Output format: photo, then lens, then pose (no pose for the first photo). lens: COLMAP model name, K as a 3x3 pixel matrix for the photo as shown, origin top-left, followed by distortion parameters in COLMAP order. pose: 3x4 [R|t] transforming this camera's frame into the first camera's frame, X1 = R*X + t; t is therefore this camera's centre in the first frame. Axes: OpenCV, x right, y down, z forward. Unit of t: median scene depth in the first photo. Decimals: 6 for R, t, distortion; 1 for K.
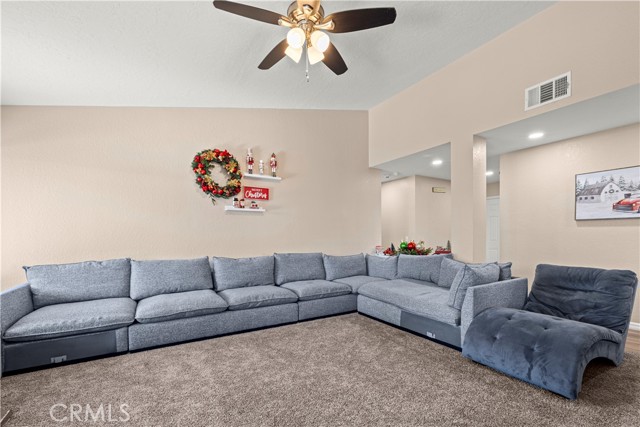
lens RADIAL K [[274.9, 0, 320.1], [0, 274.9, 247.4], [0, 0, 1]] dist [0.000285, 0.000098]
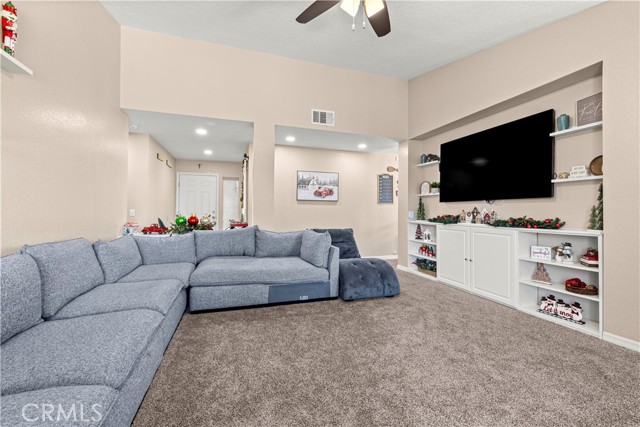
lens RADIAL K [[270.1, 0, 320.0], [0, 270.1, 213.5], [0, 0, 1]] dist [0.000085, 0.000006]
pose [[0.233022, -0.005228, 0.972457, -0.552456], [0.031613, 0.999498, -0.002202, -0.017314], [-0.971957, 0.031255, 0.233071, 0.564181]]
